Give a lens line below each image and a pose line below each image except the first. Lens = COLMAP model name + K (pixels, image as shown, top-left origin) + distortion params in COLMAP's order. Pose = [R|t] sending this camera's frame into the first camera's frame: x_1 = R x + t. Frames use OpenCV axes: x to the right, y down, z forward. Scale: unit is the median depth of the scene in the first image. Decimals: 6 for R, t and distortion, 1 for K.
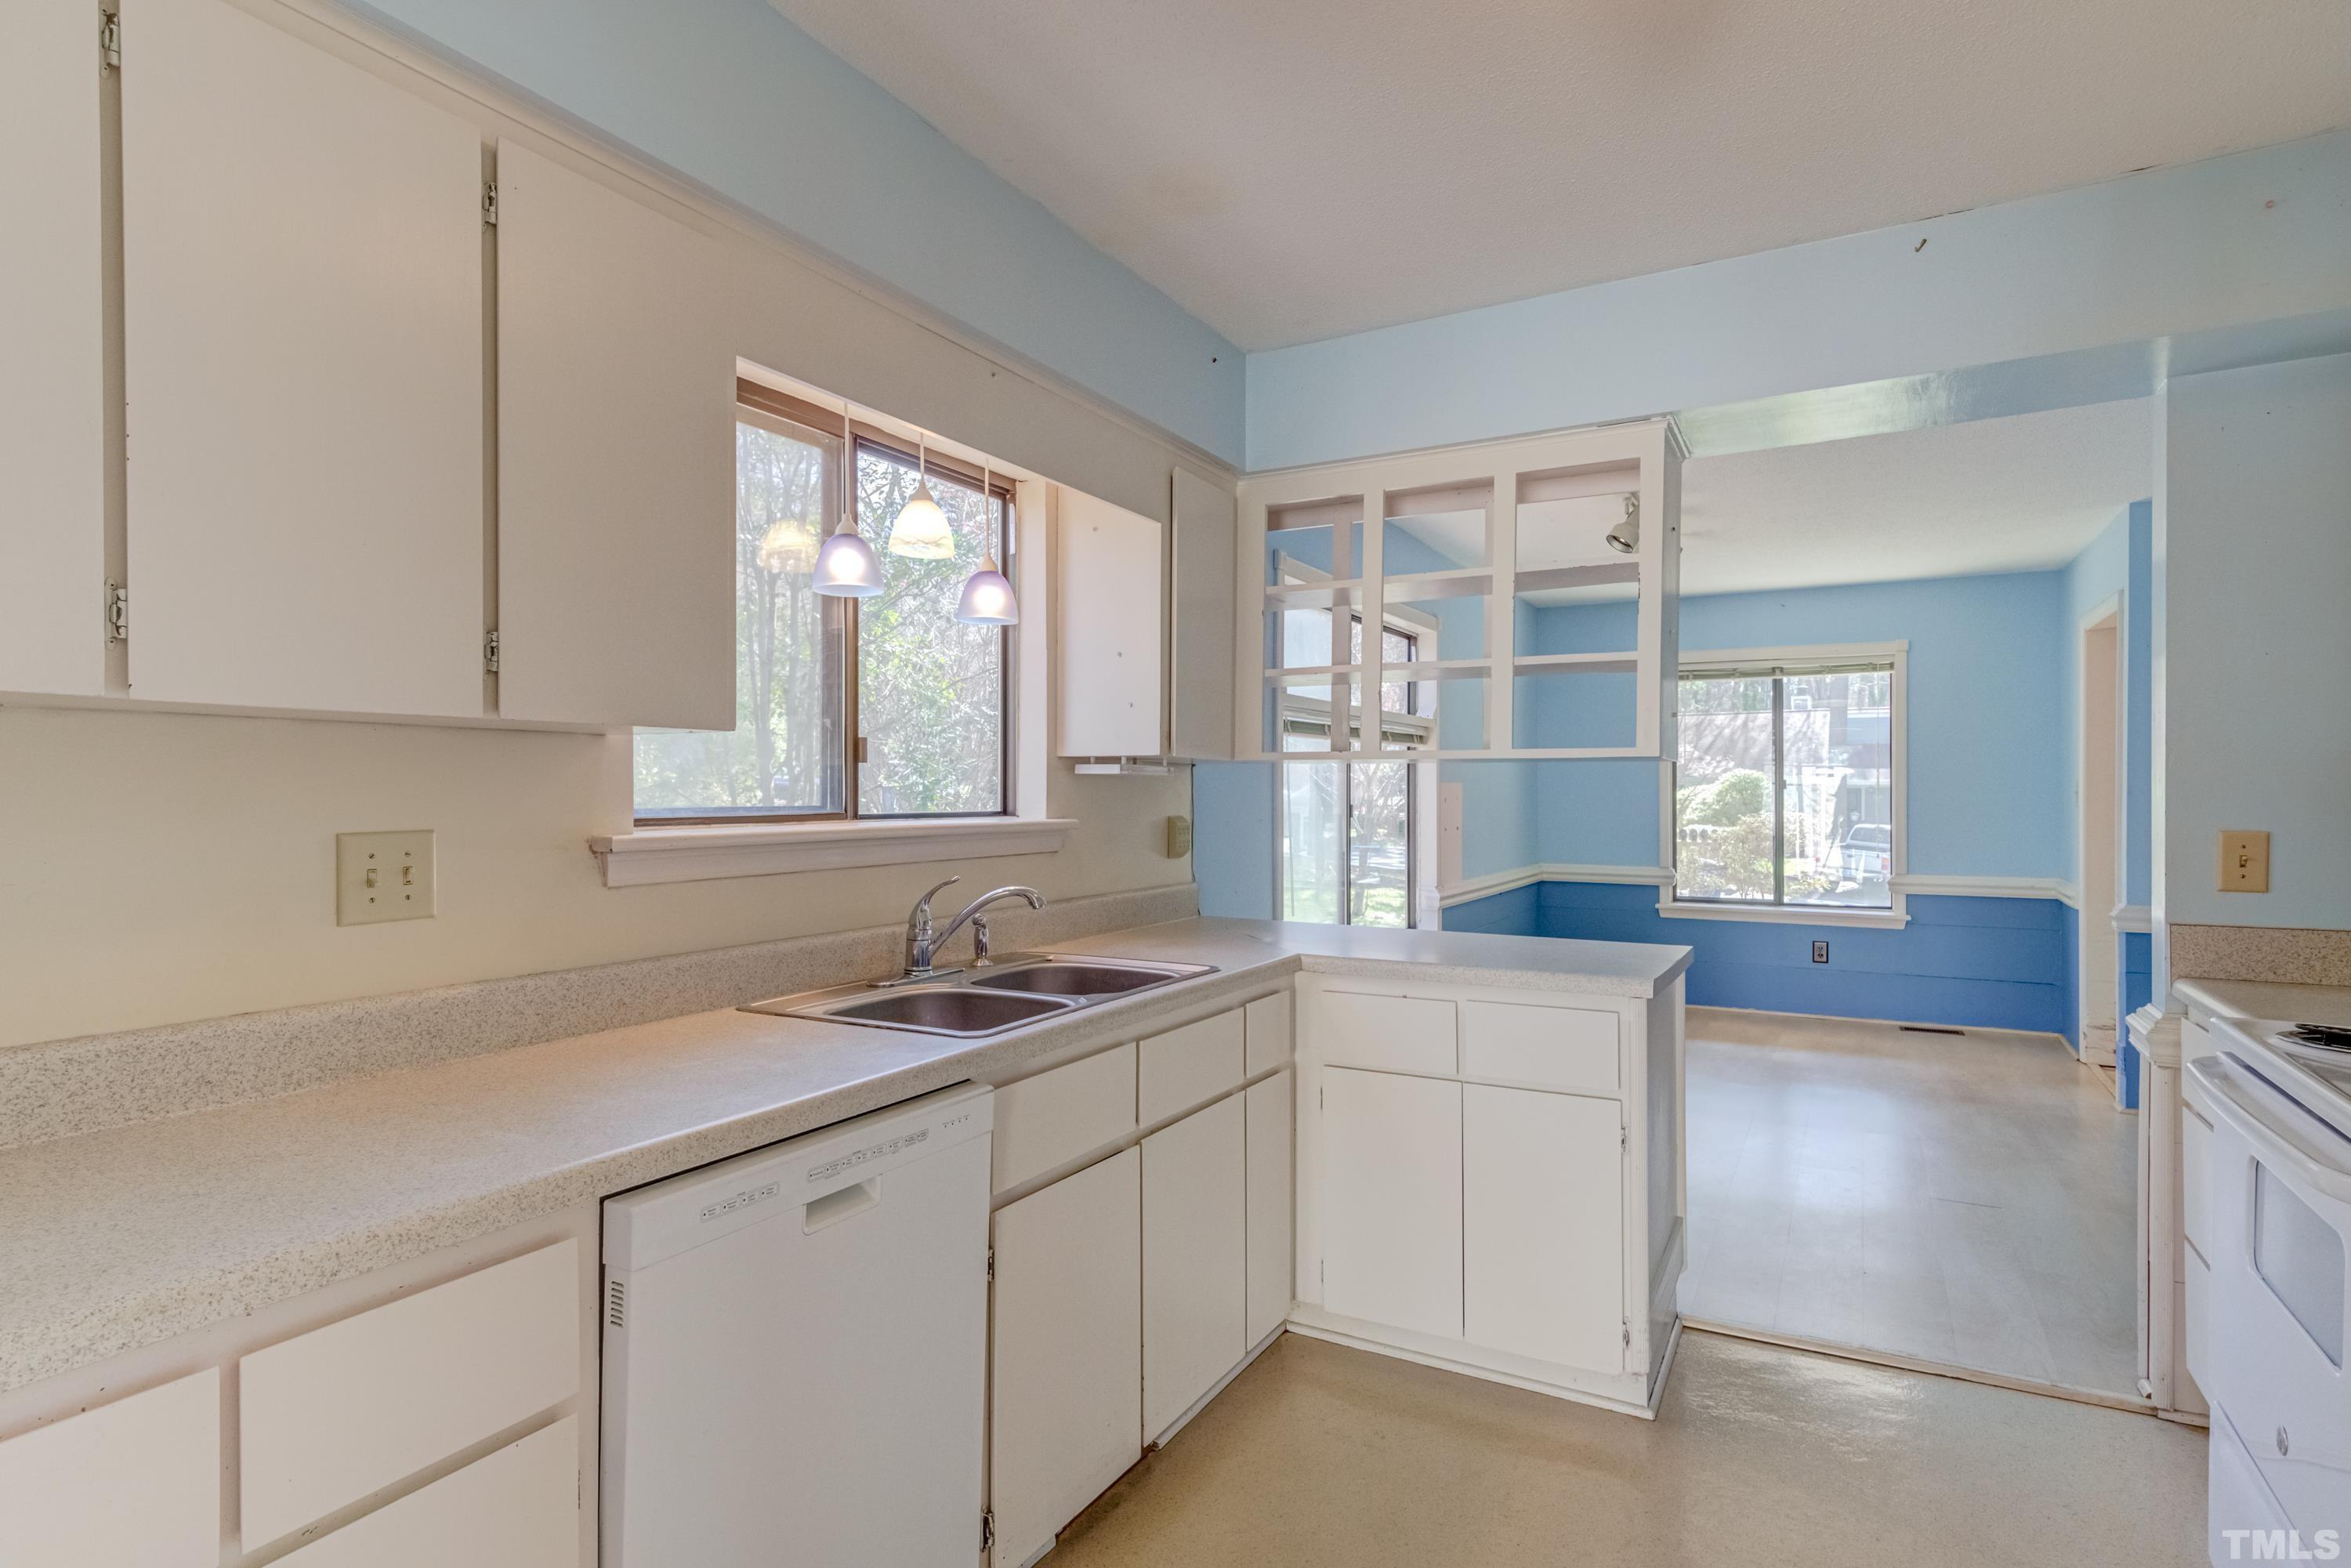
lens RADIAL K [[1208.0, 0, 1177.2], [0, 1208.0, 795.1], [0, 0, 1]] dist [0.003518, -0.000982]
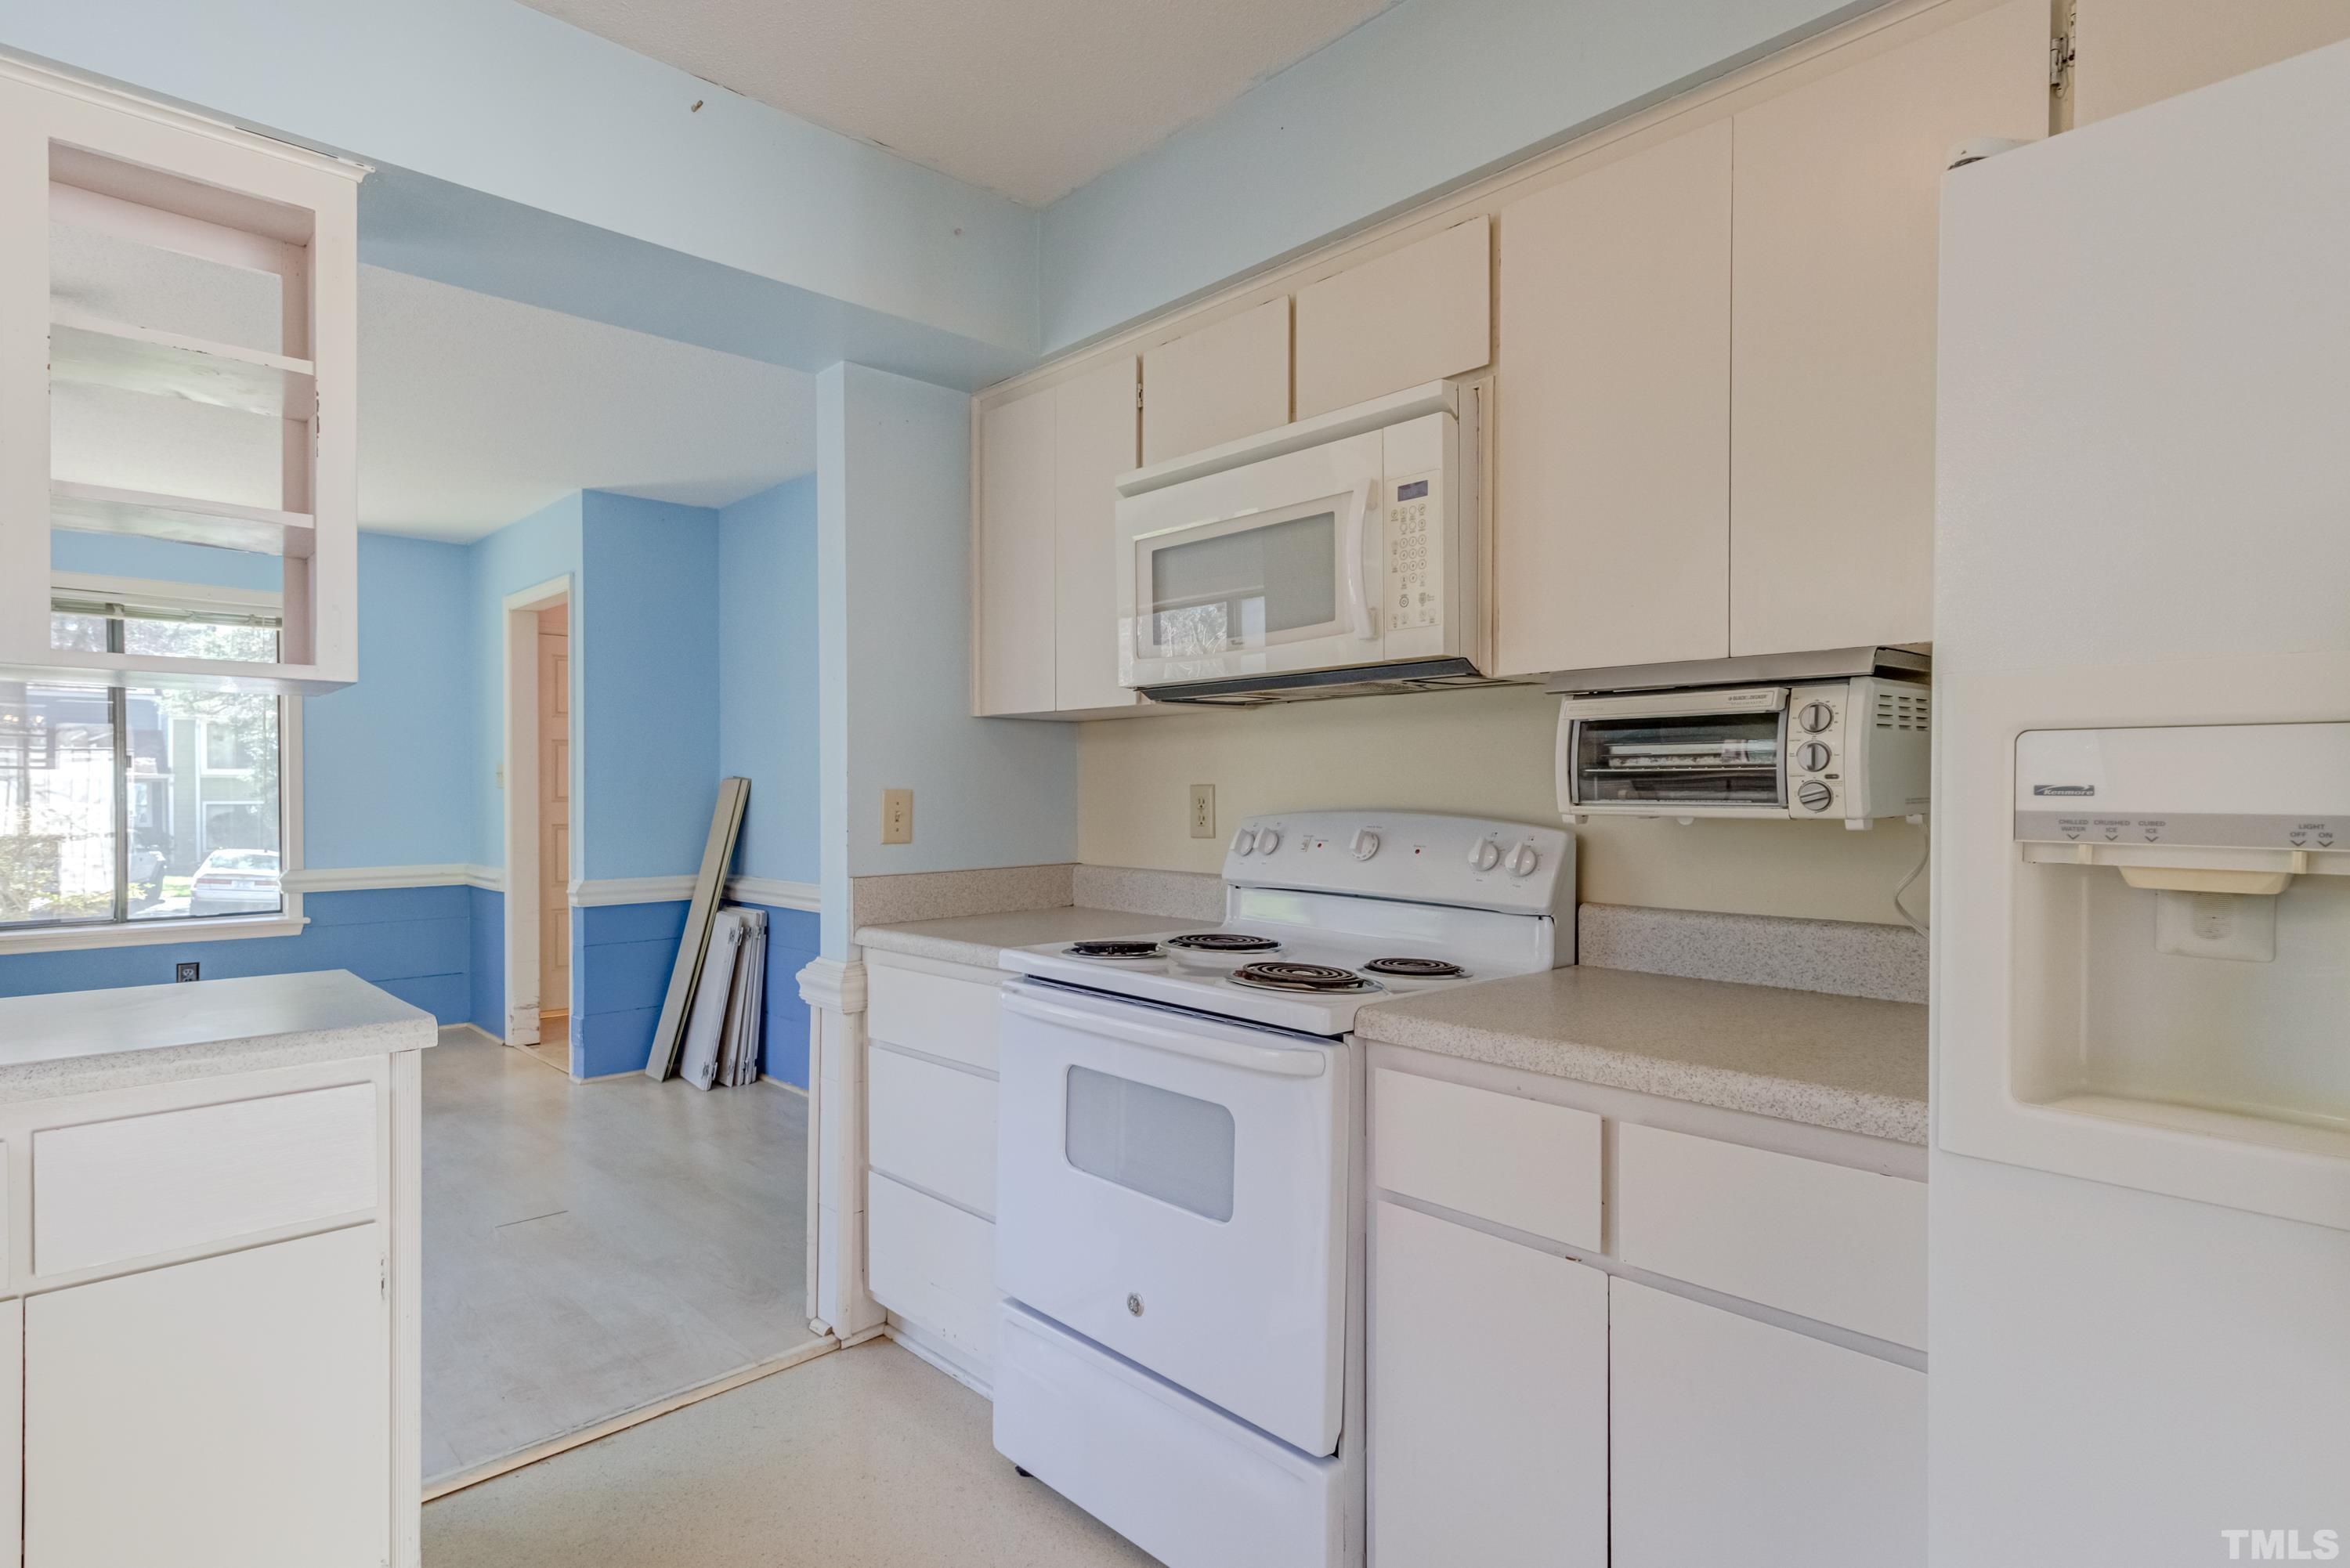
lens RADIAL K [[1229.0, 0, 1177.8], [0, 1229.0, 795.7], [0, 0, 1]] dist [0.039937, 0.000220]
pose [[0.309066, -0.006218, 0.951020, -0.051369], [0.003113, 0.999980, 0.005527, 0.012235], [-0.951036, 0.001253, 0.309079, 0.163911]]
